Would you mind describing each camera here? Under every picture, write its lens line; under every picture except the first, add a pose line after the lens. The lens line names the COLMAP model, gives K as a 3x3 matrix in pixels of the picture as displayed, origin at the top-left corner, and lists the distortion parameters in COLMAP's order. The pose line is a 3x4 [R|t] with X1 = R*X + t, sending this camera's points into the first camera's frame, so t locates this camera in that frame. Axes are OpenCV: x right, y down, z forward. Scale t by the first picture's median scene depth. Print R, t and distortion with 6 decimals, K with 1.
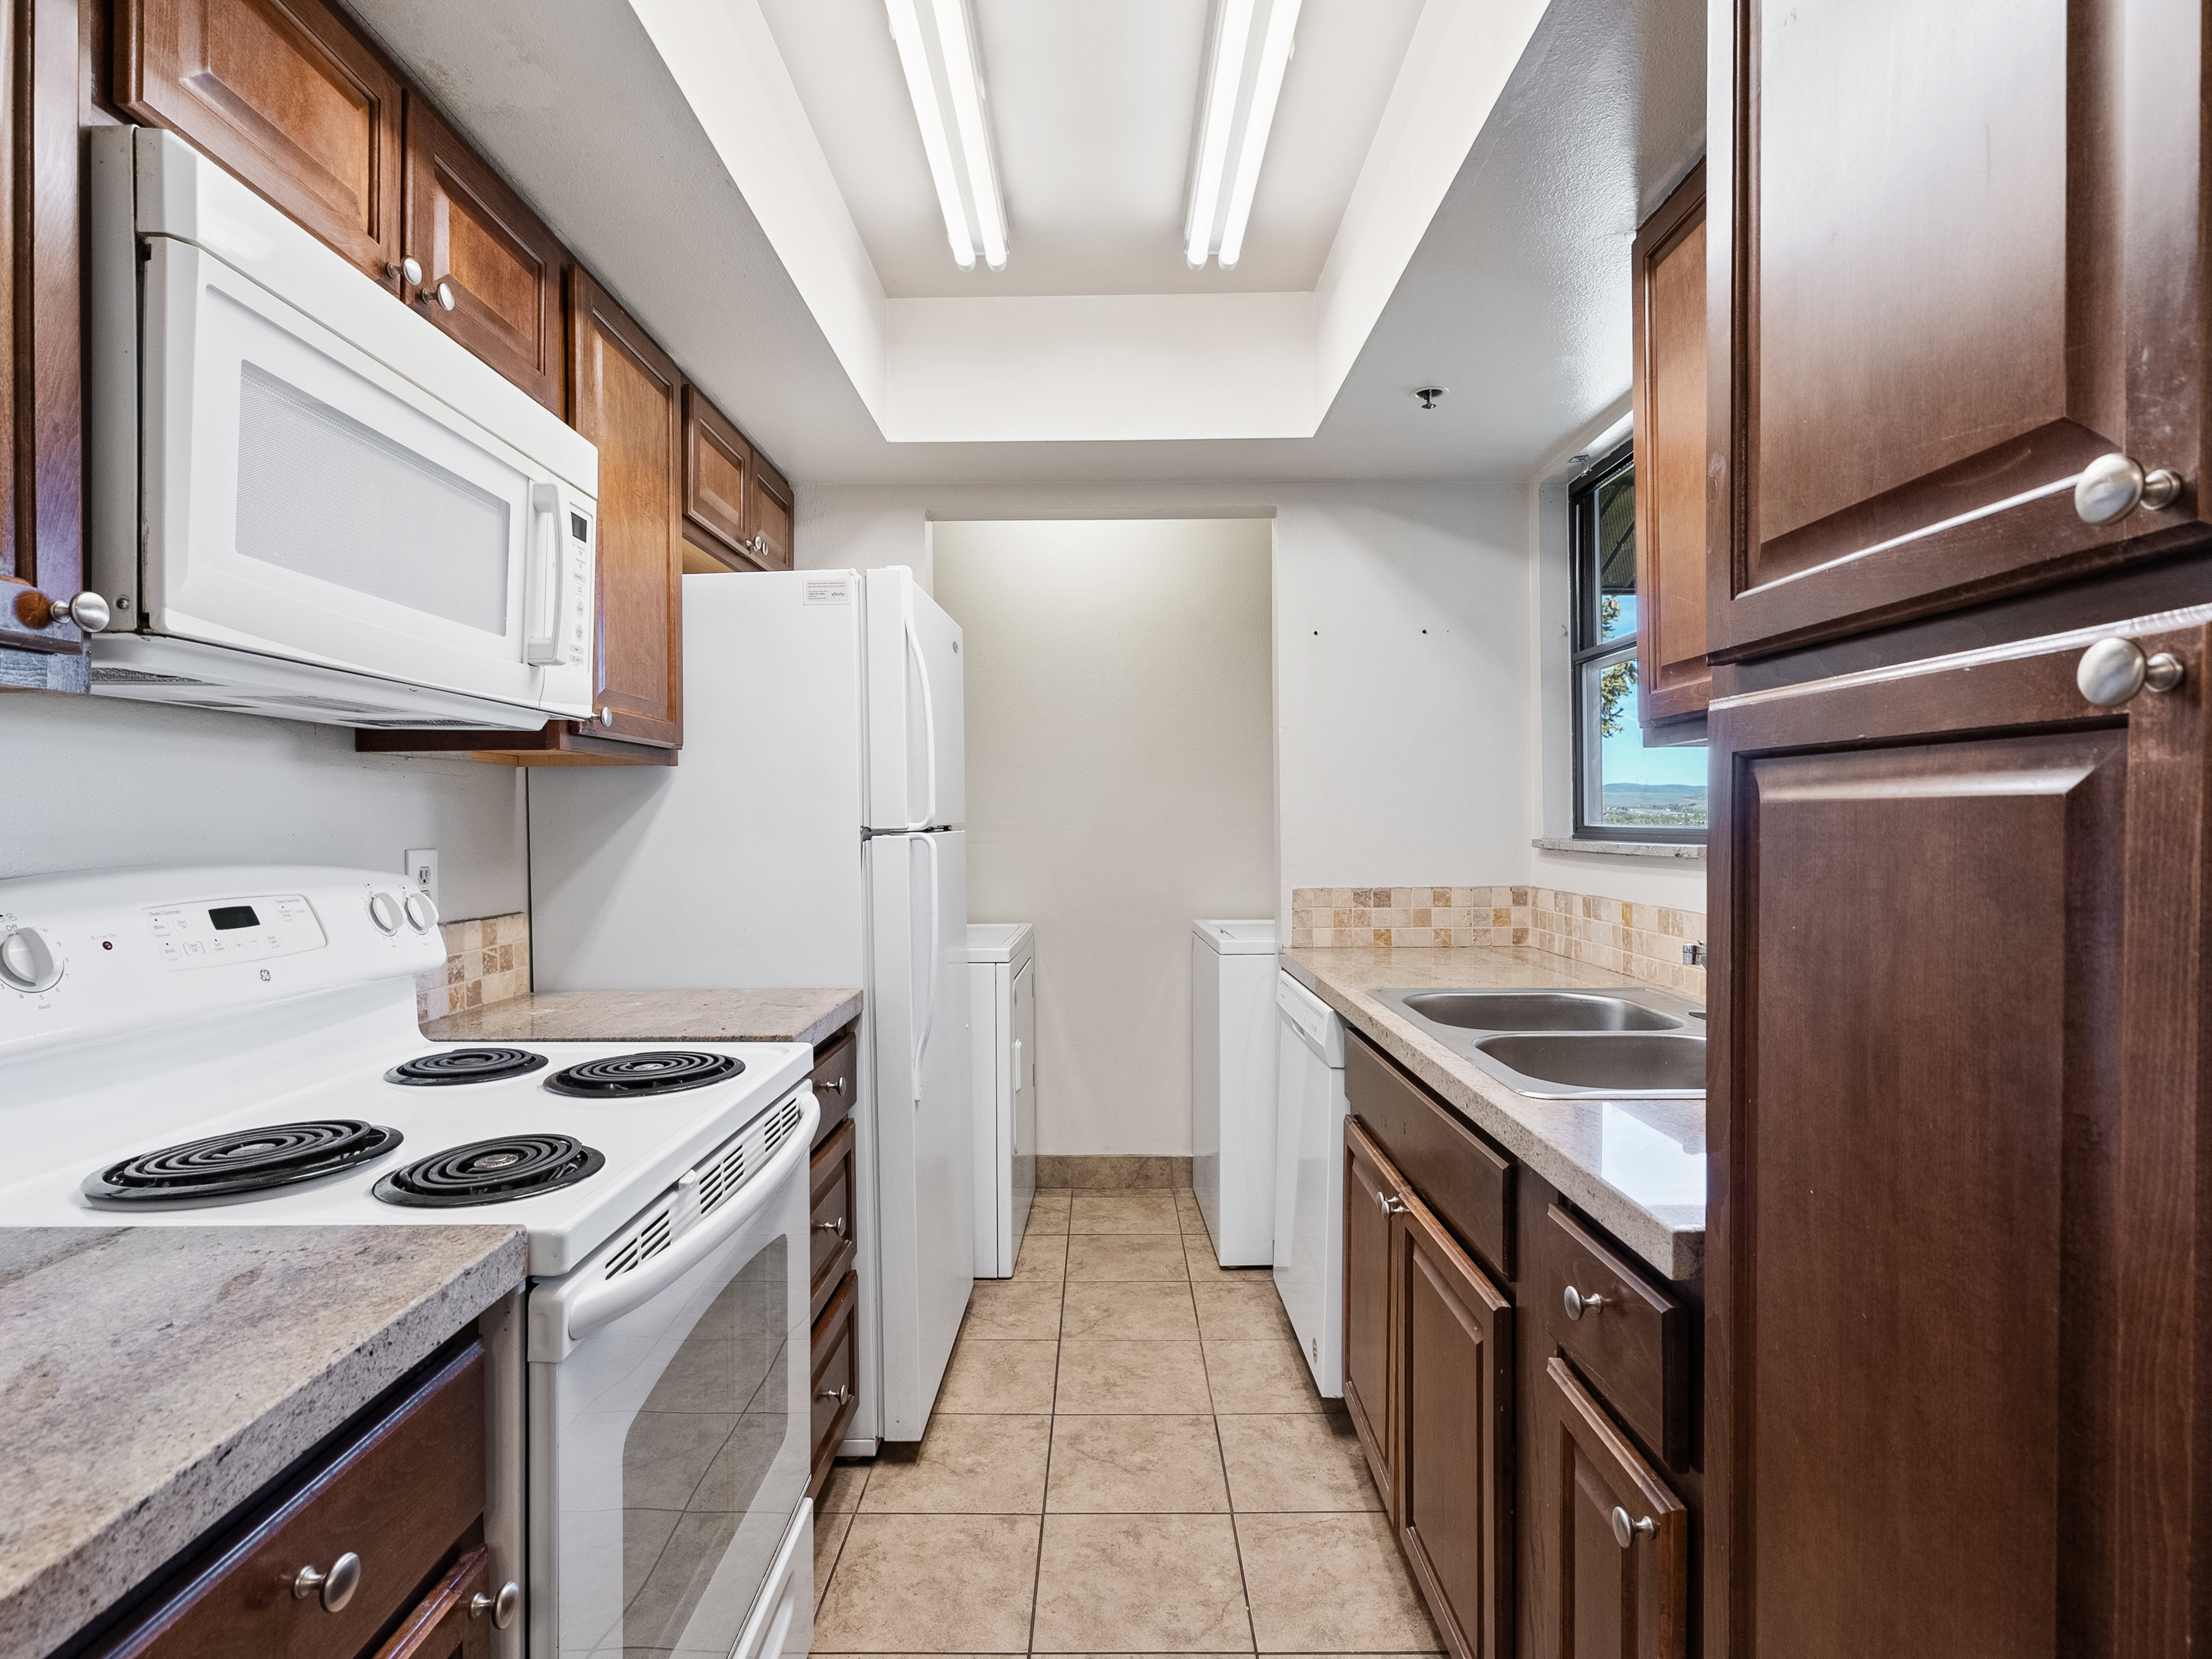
lens RADIAL K [[1135.2, 0, 1106.7], [0, 1135.2, 830.4], [0, 0, 1]] dist [-0.010735, 0.005440]
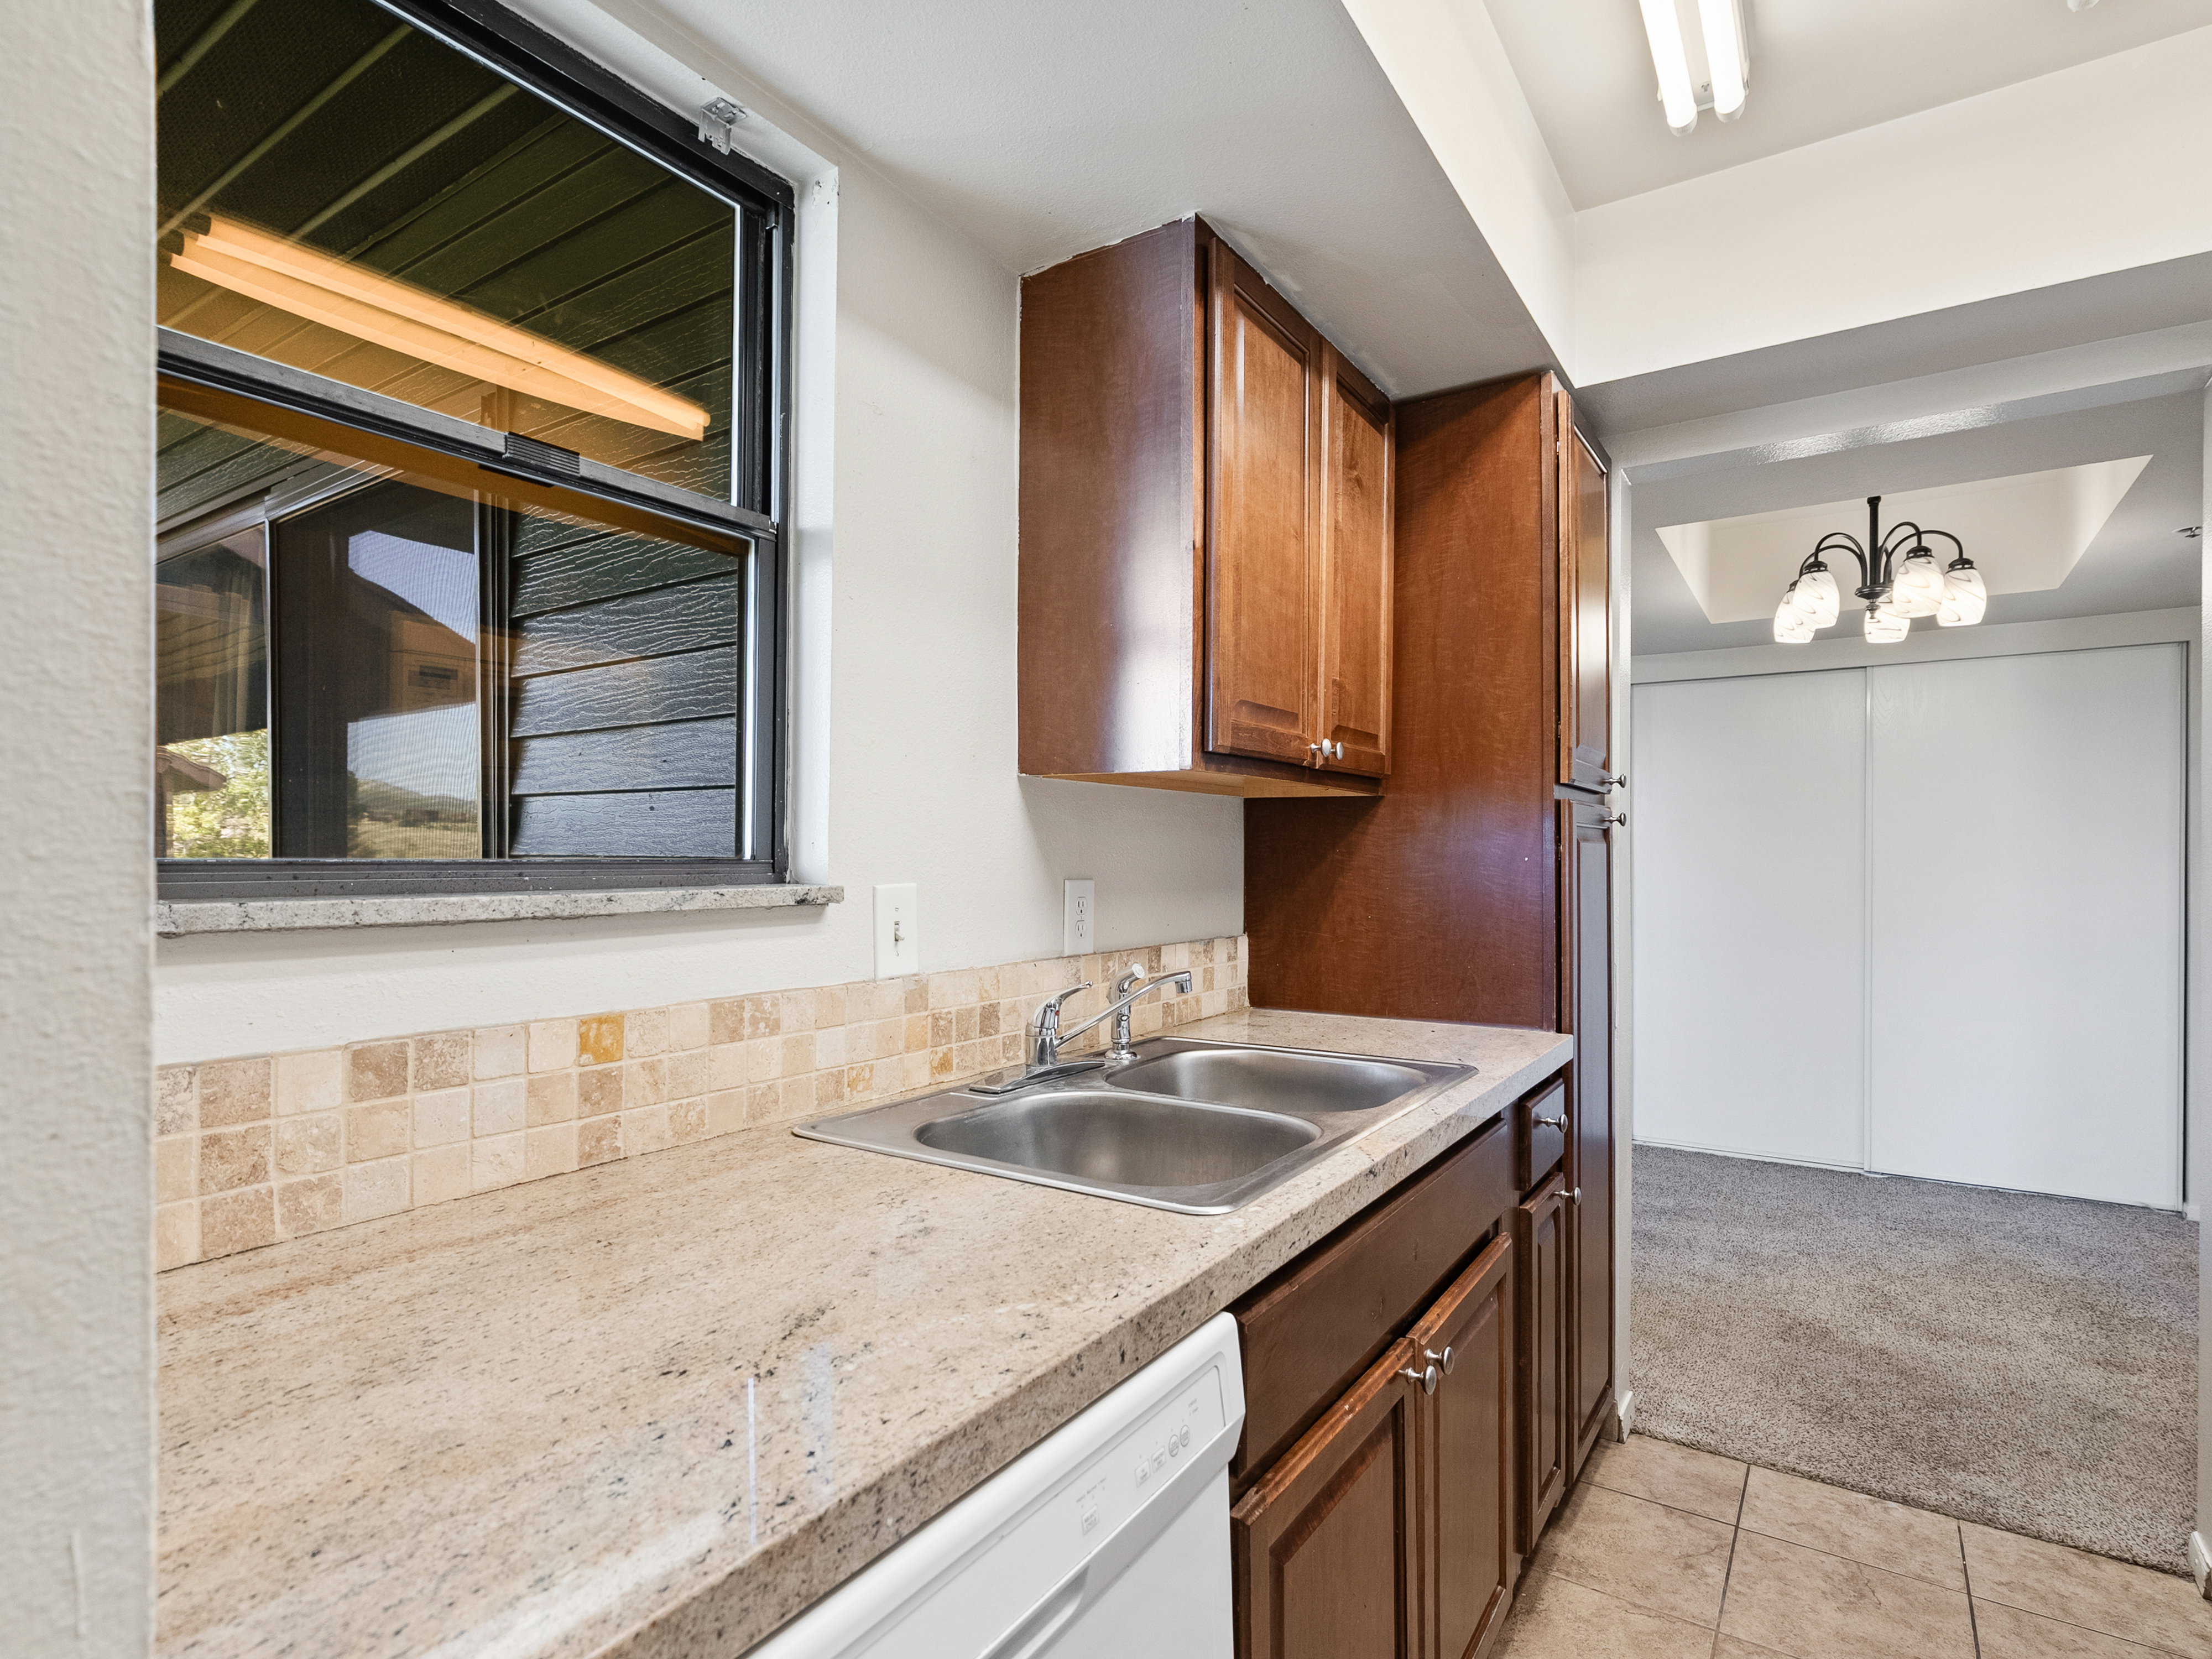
lens RADIAL K [[1135.2, 0, 1095.1], [0, 1135.2, 859.2], [0, 0, 1]] dist [-0.010735, 0.005440]
pose [[-0.827364, 0.004331, 0.561650, 0.014549], [0.010357, 0.999918, 0.007547, -0.004497], [-0.561571, 0.012061, -0.827341, 1.467444]]
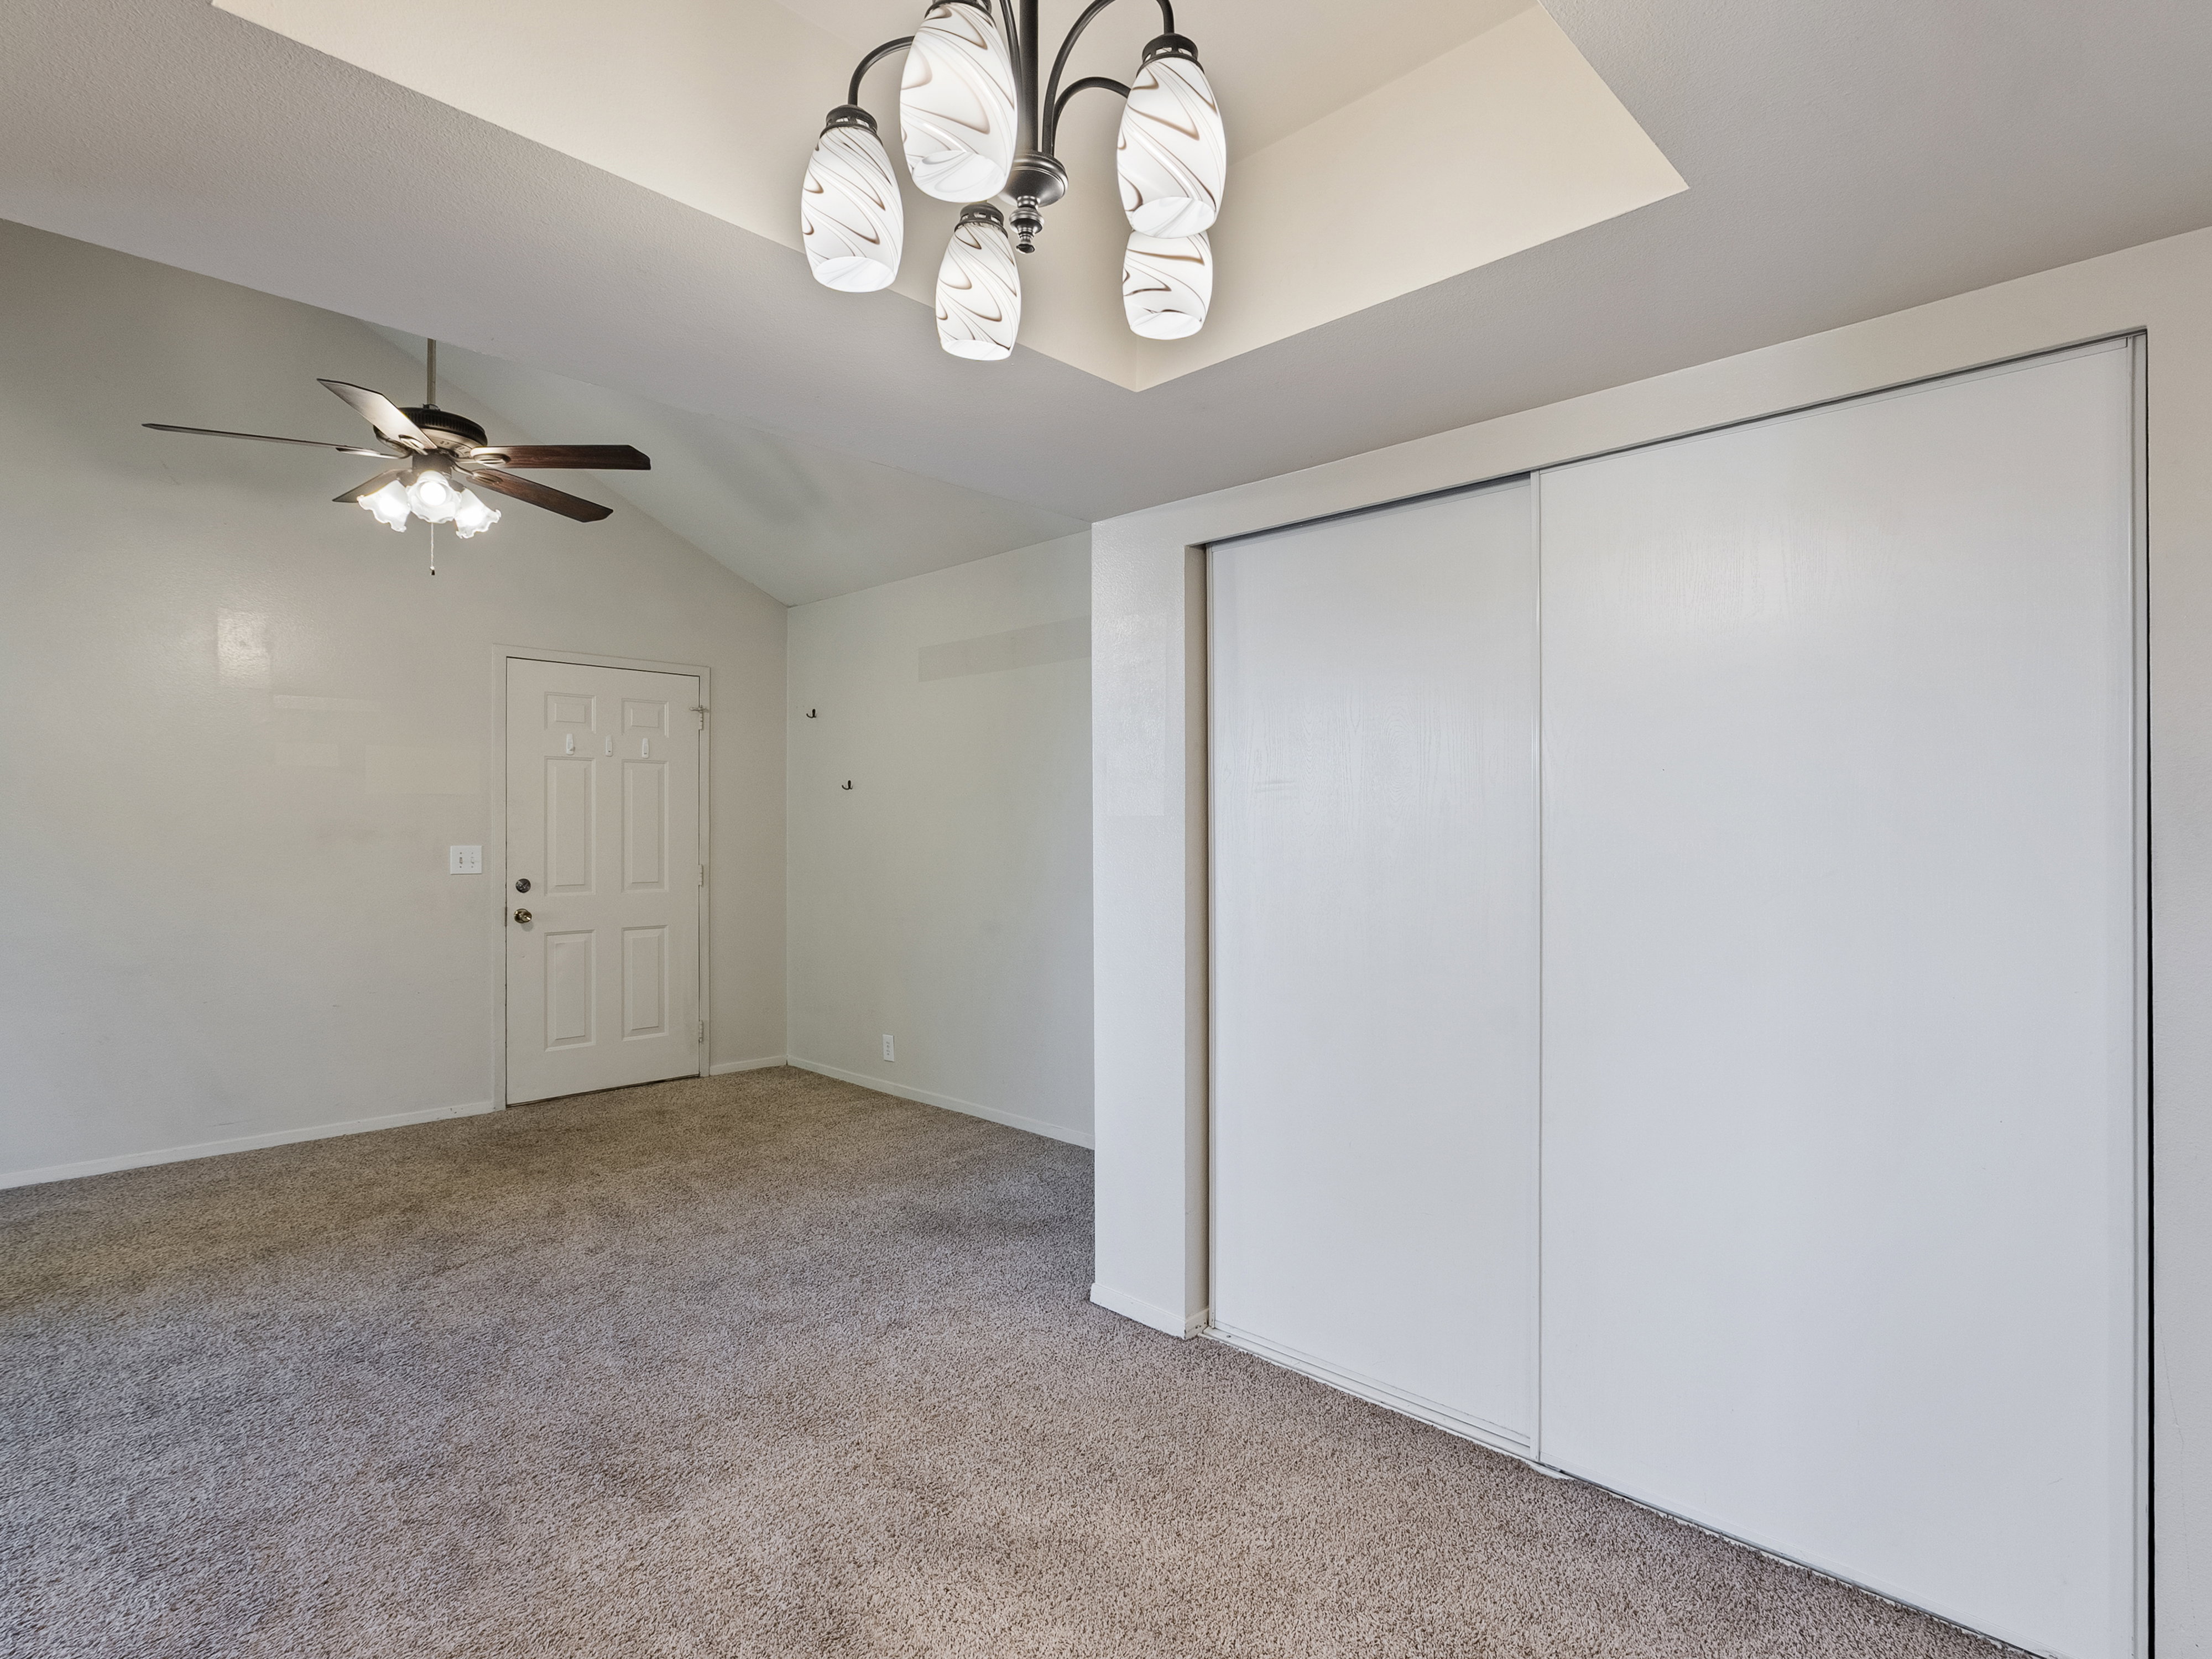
lens RADIAL K [[1135.2, 0, 1094.2], [0, 1135.2, 824.1], [0, 0, 1]] dist [-0.010735, 0.005440]
pose [[-0.711633, 0.010648, 0.702470, -0.468746], [0.013158, 0.999912, -0.001827, -0.001965], [-0.702428, 0.007944, -0.711711, -0.053106]]
